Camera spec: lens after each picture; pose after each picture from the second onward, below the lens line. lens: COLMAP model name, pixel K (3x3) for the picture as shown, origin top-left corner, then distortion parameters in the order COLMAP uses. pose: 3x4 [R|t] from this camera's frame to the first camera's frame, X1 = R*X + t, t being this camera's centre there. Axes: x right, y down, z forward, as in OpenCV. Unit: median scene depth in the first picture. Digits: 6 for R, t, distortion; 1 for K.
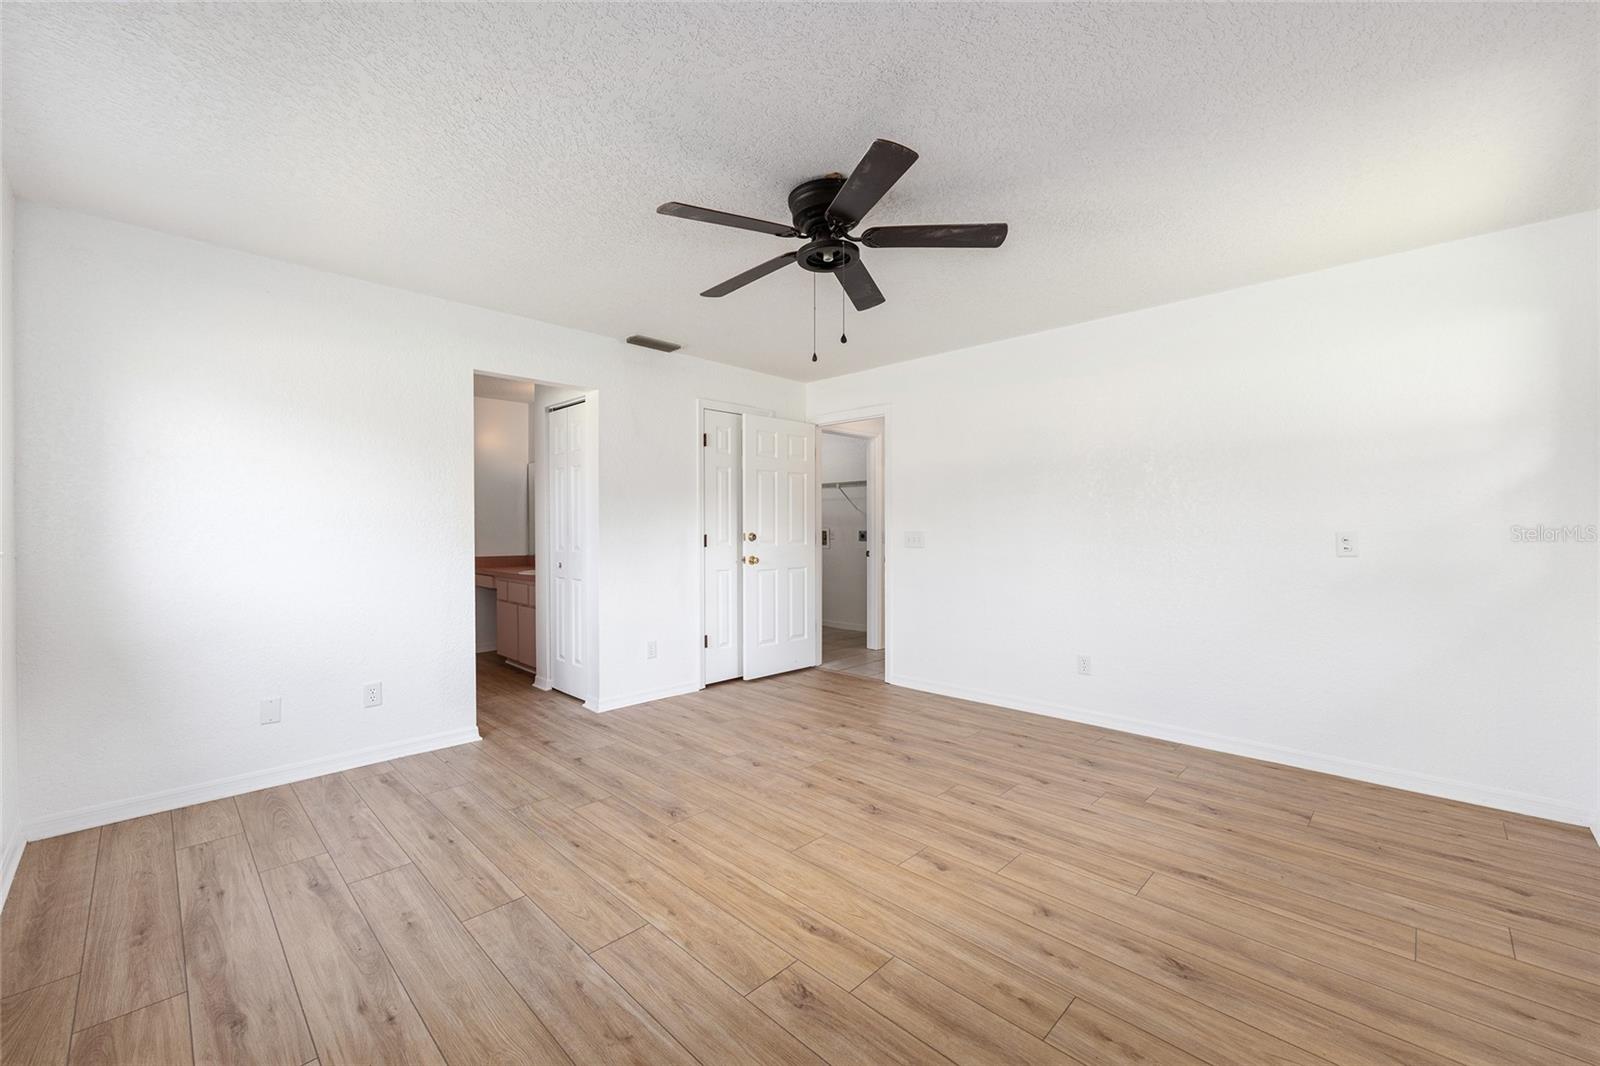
lens RADIAL K [[639.4, 0, 795.4], [0, 639.4, 522.2], [0, 0, 1]] dist [-0.003297, 0.001166]
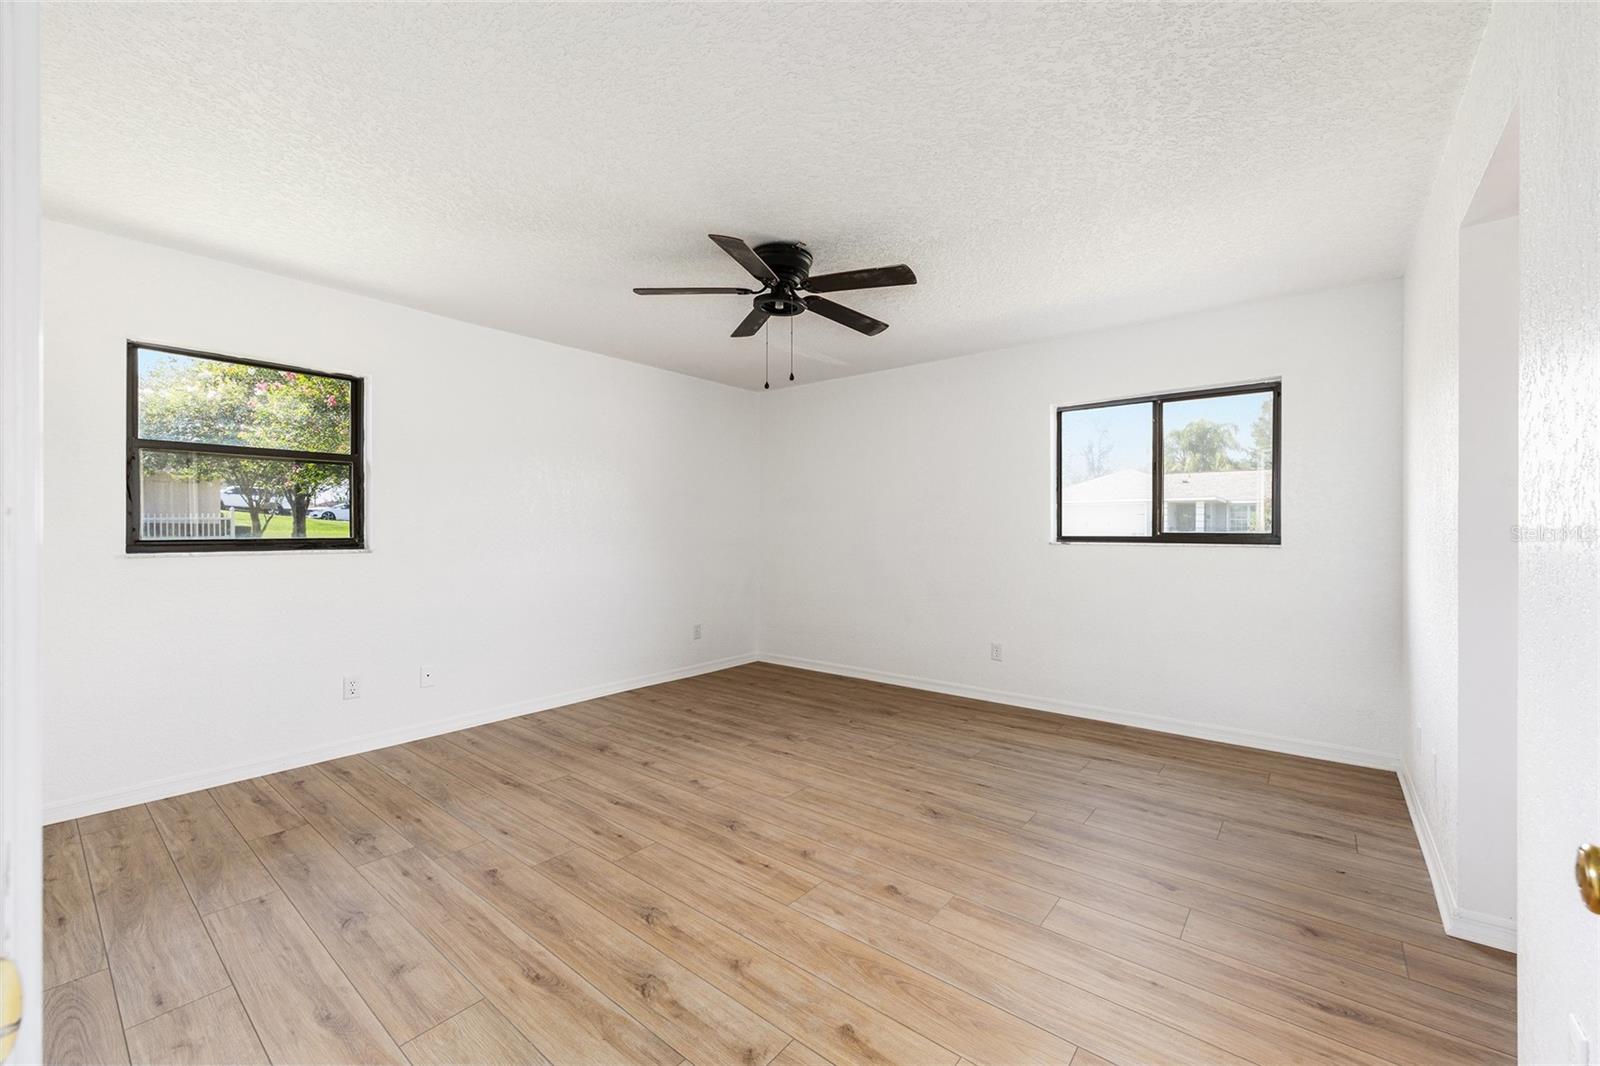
lens RADIAL K [[639.4, 0, 794.9], [0, 639.4, 532.8], [0, 0, 1]] dist [-0.003297, 0.001166]
pose [[-0.995861, 0.001800, -0.090868, 0.128164], [0.002188, 0.999989, -0.004168, 0.019381], [0.090860, -0.004349, -0.995854, 2.164269]]
